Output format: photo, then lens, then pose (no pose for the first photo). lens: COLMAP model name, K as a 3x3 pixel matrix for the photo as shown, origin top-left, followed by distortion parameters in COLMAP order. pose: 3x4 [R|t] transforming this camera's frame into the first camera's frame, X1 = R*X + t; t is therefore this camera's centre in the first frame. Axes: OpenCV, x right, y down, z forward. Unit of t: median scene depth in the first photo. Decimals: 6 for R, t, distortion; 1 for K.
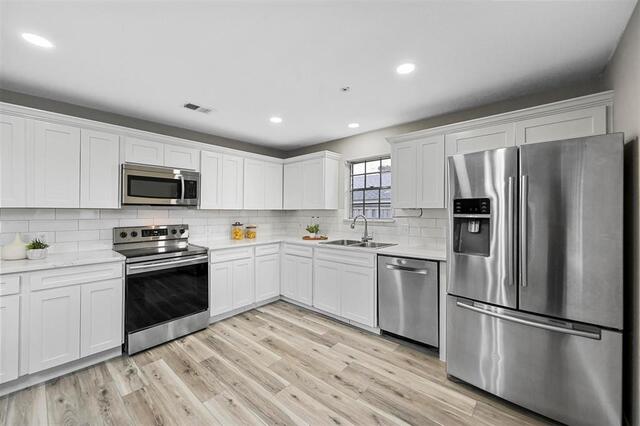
lens RADIAL K [[252.8, 0, 320.6], [0, 252.8, 211.9], [0, 0, 1]] dist [-0.002511, 0.000173]
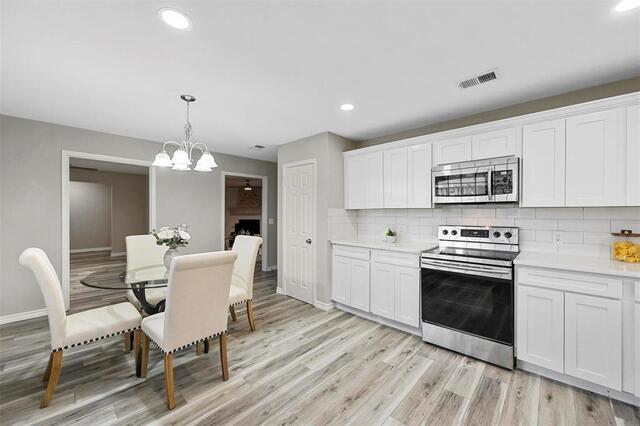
lens RADIAL K [[252.8, 0, 320.6], [0, 252.8, 211.9], [0, 0, 1]] dist [-0.002511, 0.000173]
pose [[-0.034147, 0.004916, -0.999405, 0.310345], [0.002197, 0.999986, 0.004844, -0.001866], [0.999414, -0.002030, -0.034157, 0.509321]]
